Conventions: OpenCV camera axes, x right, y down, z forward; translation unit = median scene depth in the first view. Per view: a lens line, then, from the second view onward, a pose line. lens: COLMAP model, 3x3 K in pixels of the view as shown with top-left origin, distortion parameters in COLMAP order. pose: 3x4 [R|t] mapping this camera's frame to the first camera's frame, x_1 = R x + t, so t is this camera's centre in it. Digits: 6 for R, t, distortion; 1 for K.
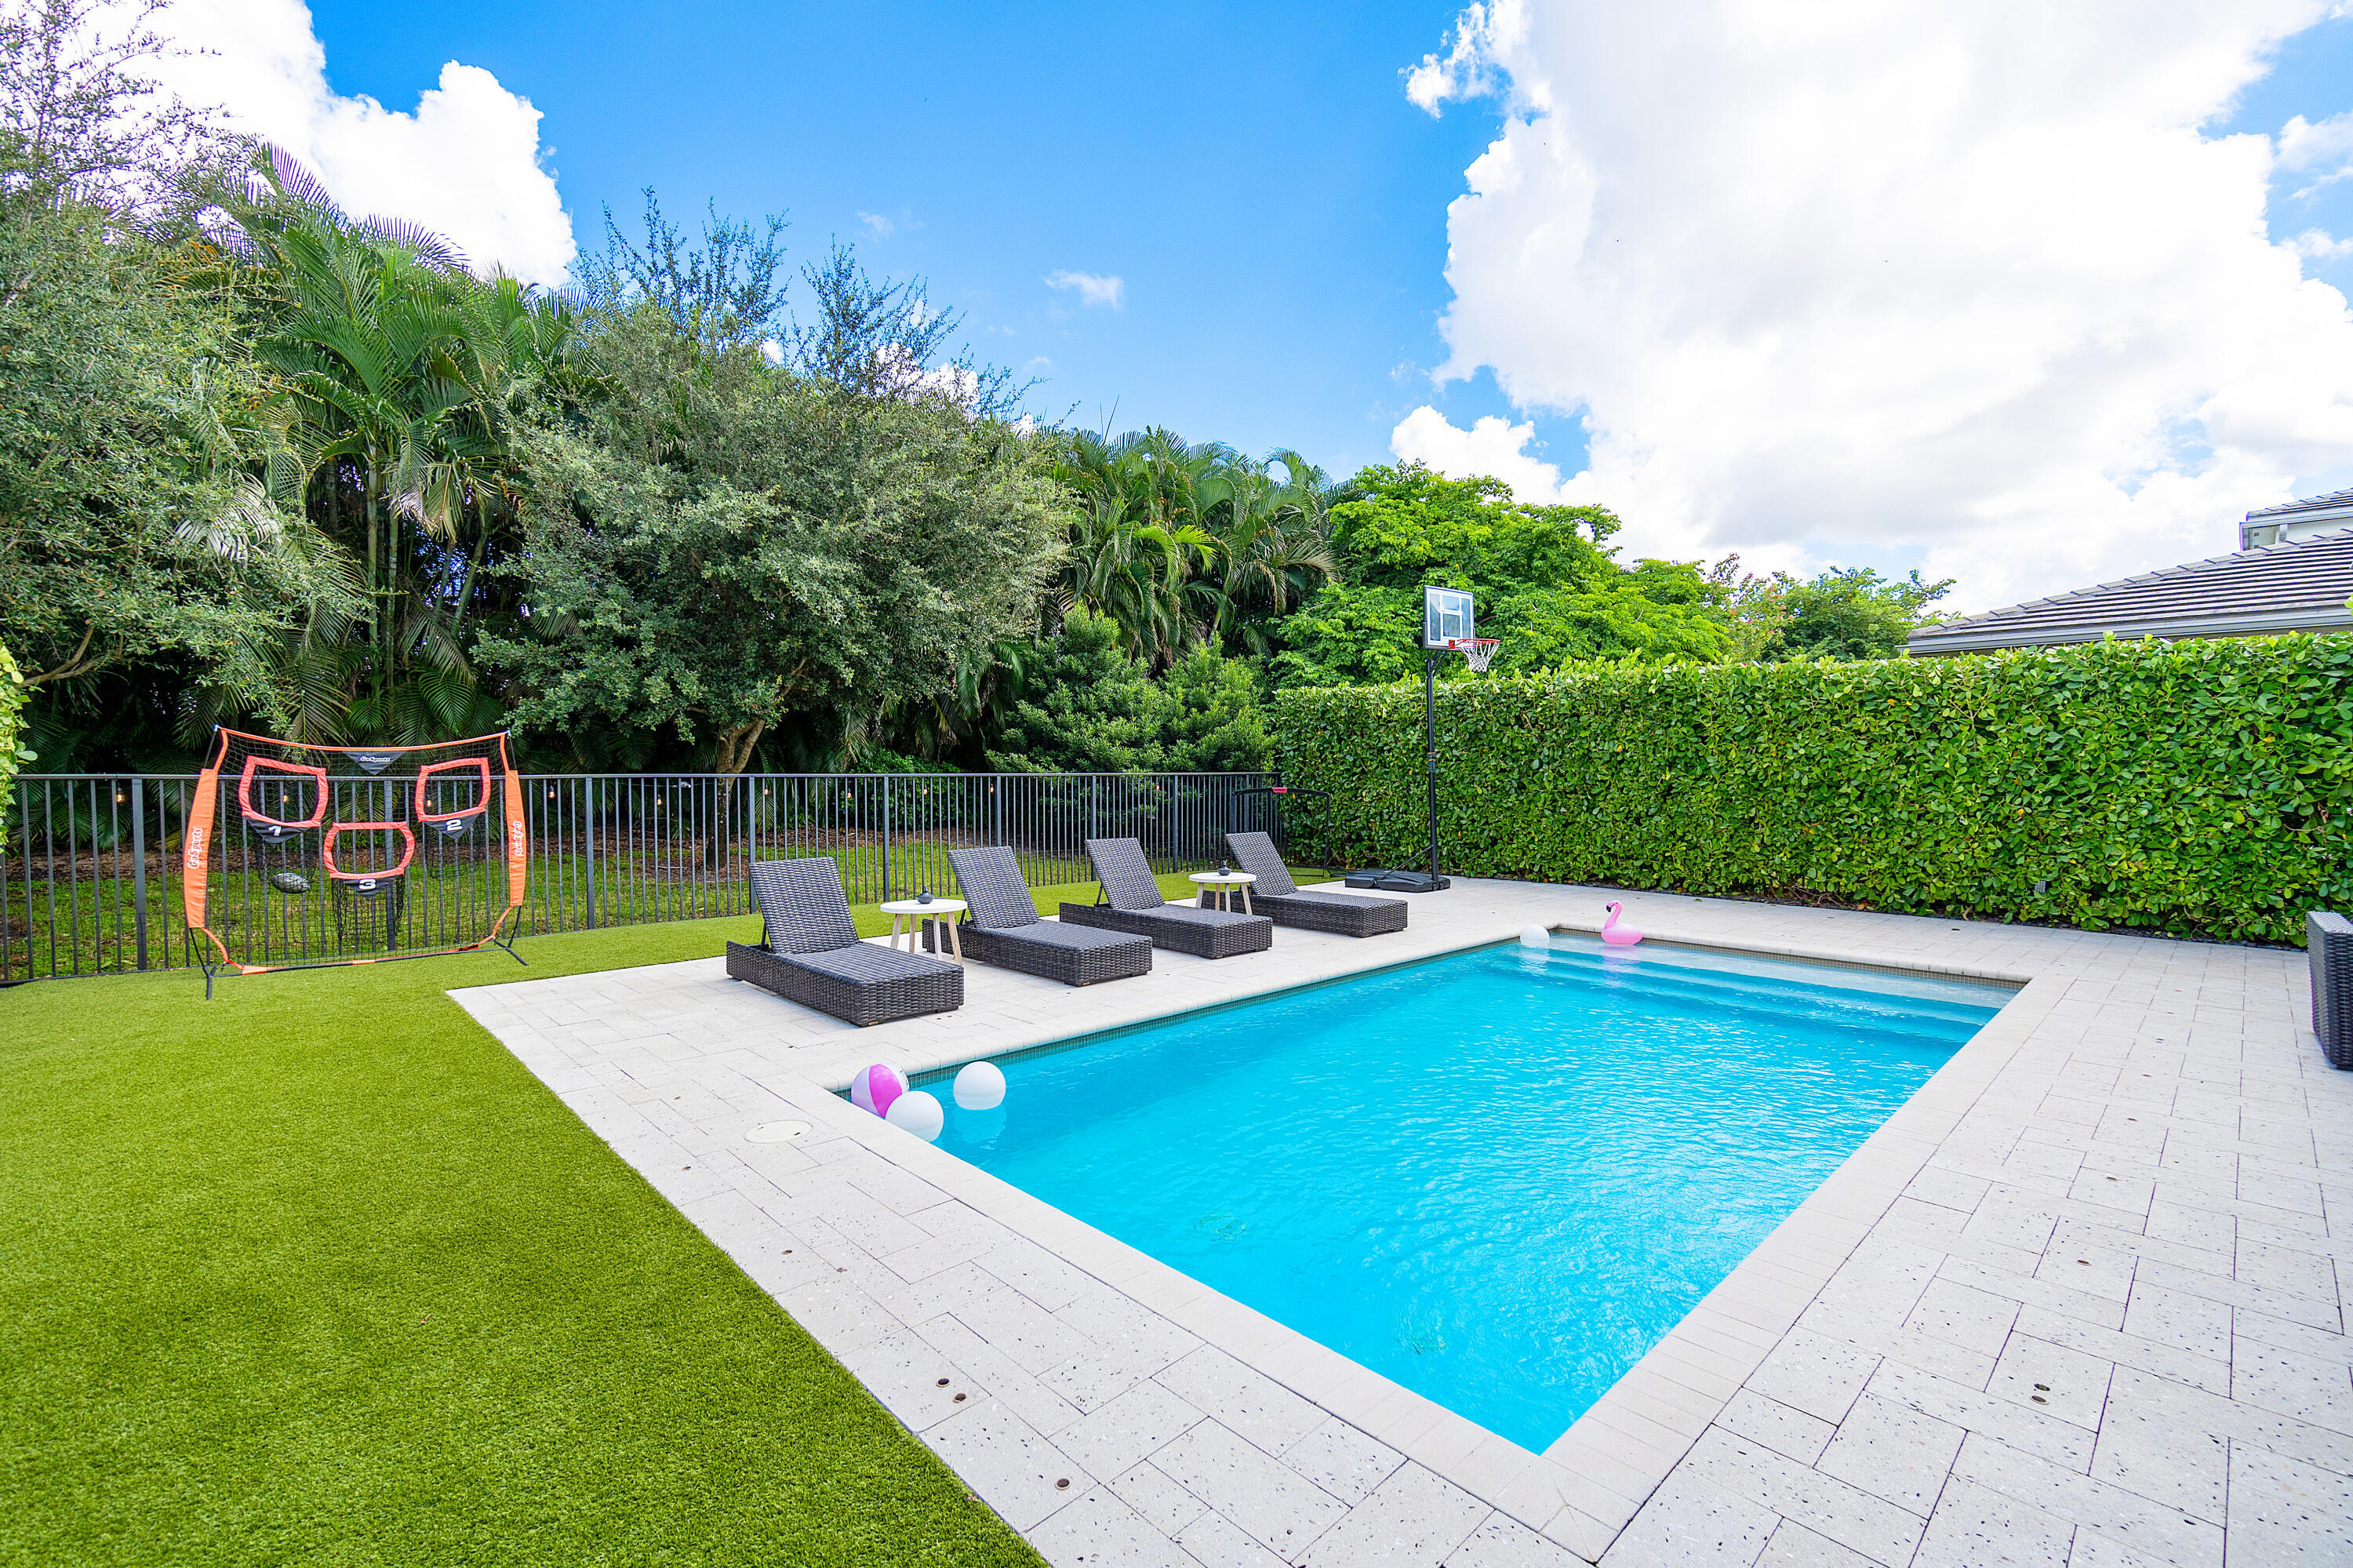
lens RADIAL K [[1036.4, 0, 1151.0], [0, 1036.4, 774.8], [0, 0, 1]] dist [-0.005427, -0.000224]
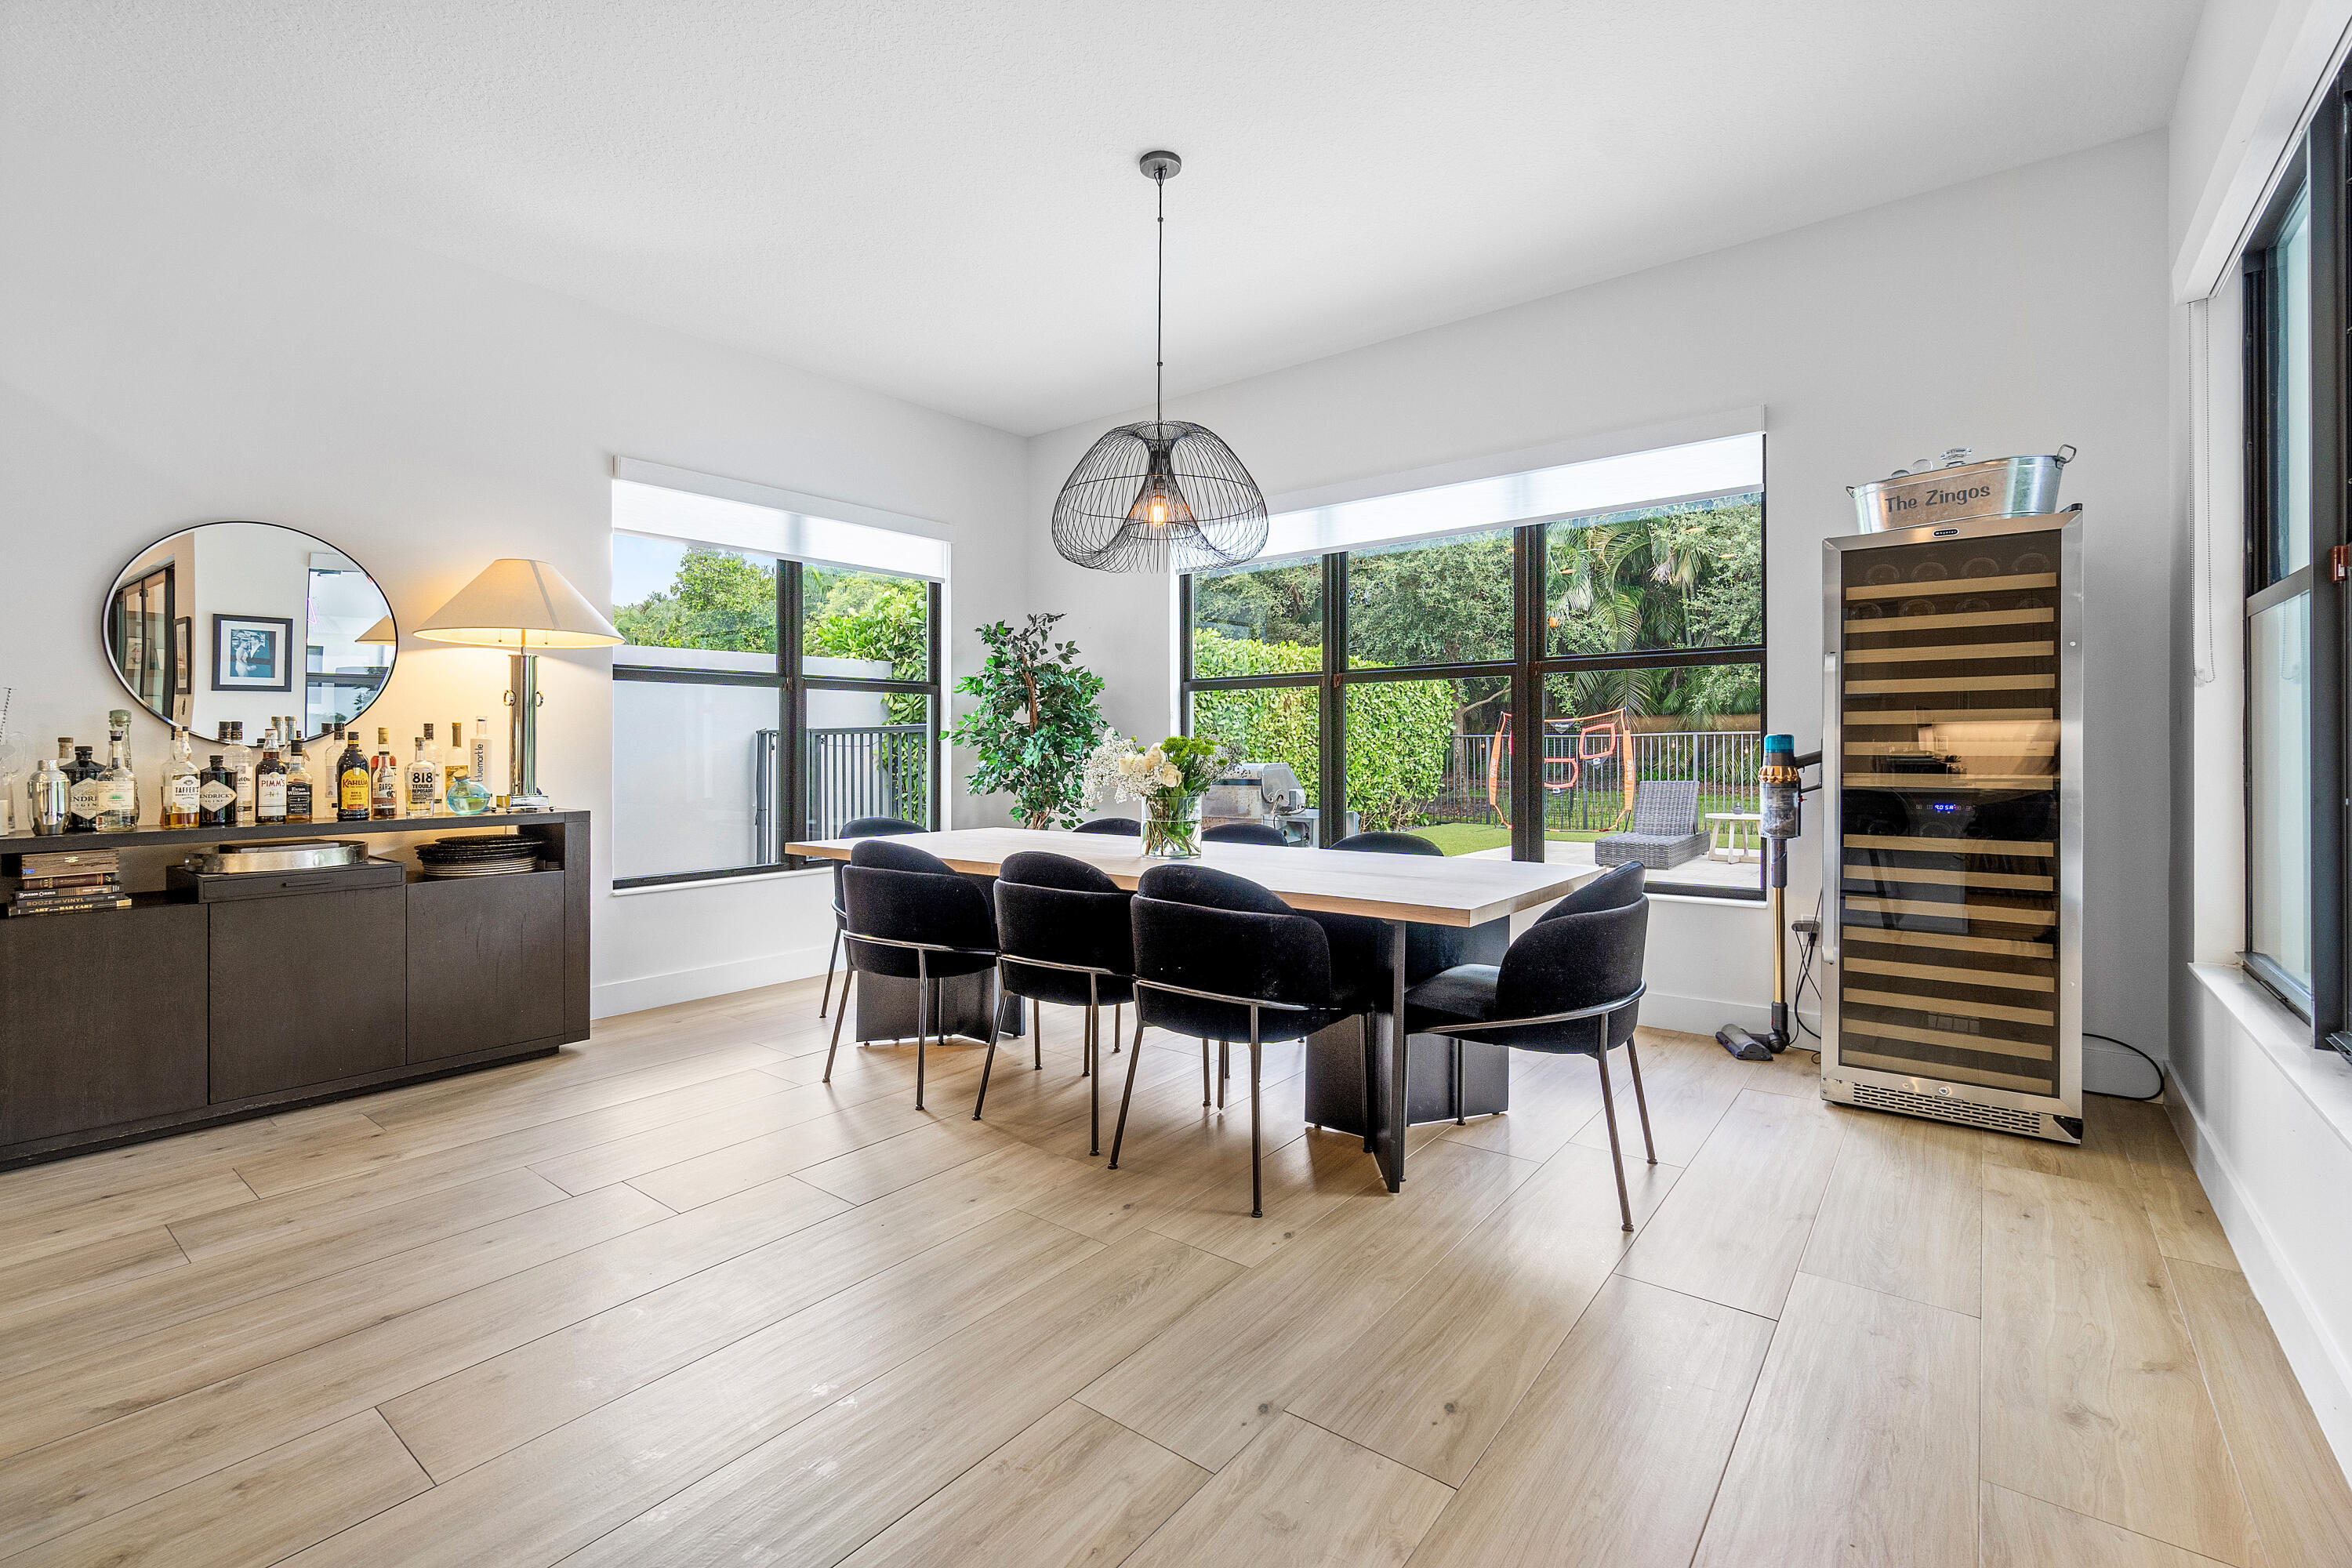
lens RADIAL K [[1035.9, 0, 1150.5], [0, 1035.9, 774.8], [0, 0, 1]] dist [-0.005427, -0.000224]
pose [[0.142101, 0.022713, -0.989592, 0.994799], [0.001197, 0.999732, 0.023118, 0.029072], [0.989851, -0.004469, 0.142036, -0.028118]]
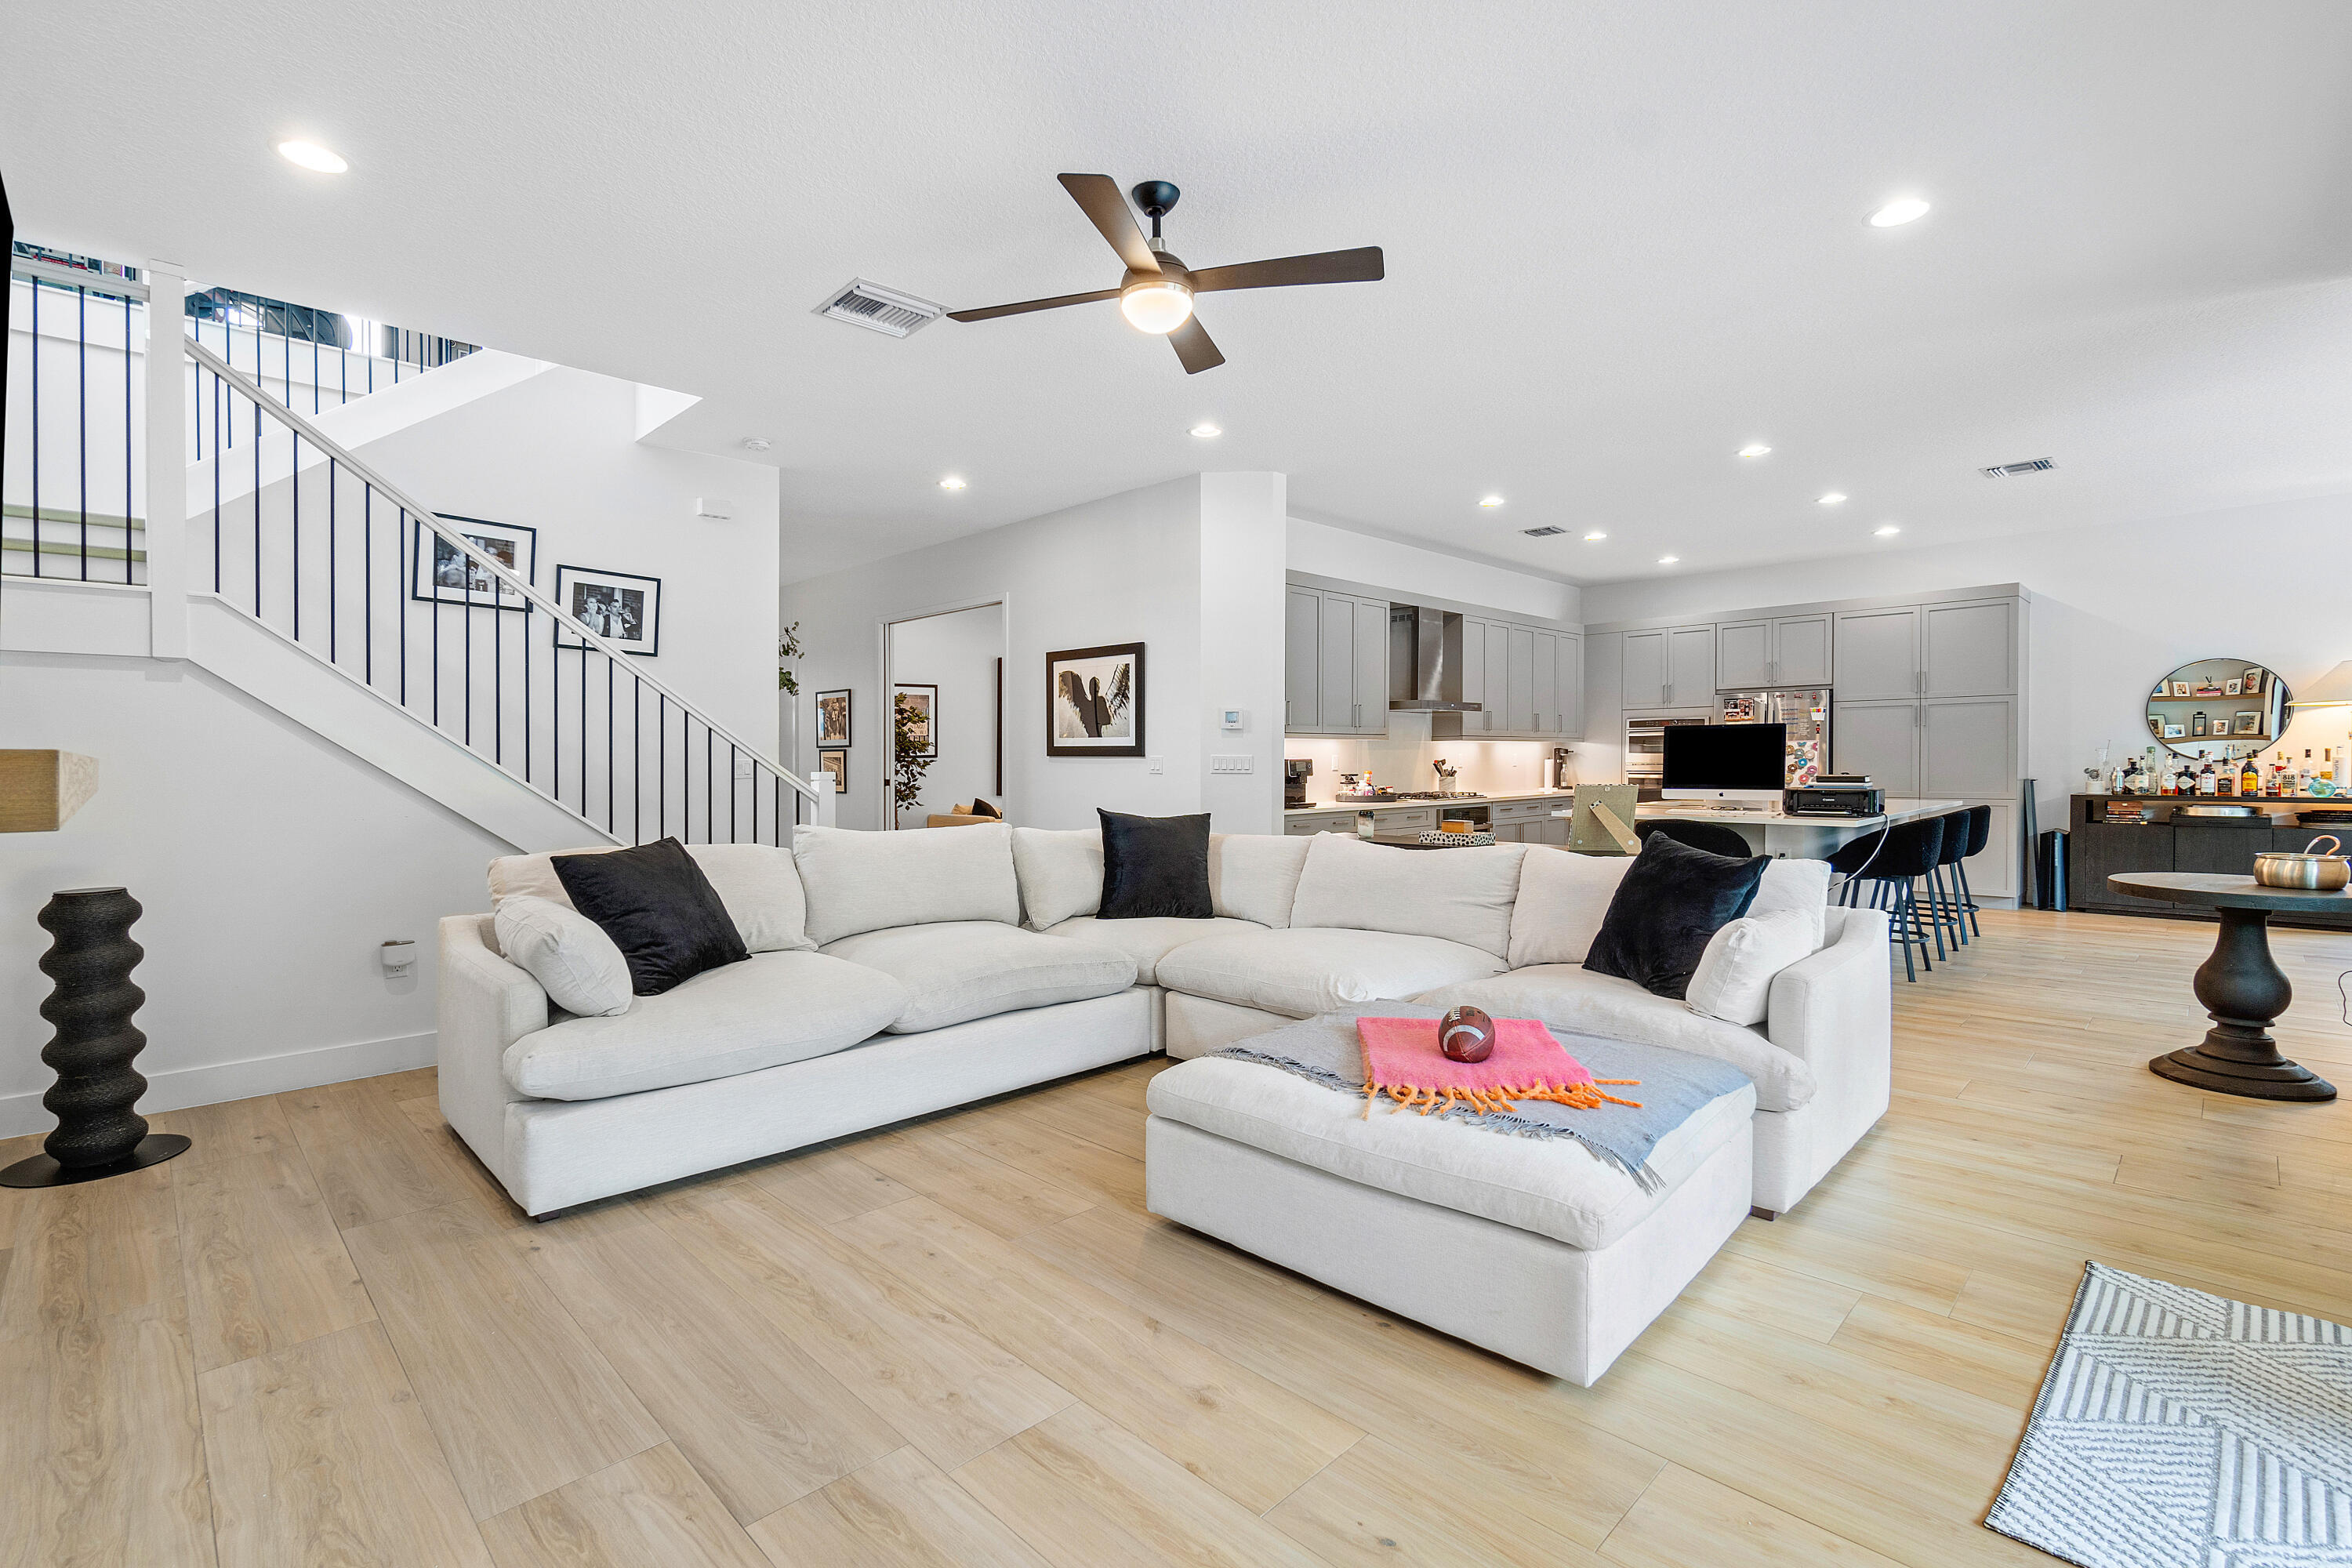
lens RADIAL K [[1065.1, 0, 1140.6], [0, 1065.1, 757.6], [0, 0, 1]] dist [-0.000331, -0.000409]
pose [[-0.999737, 0.007579, -0.021649, 1.487434], [0.007458, 0.999956, 0.005668, 0.011914], [0.021691, 0.005505, -0.999750, 0.576543]]
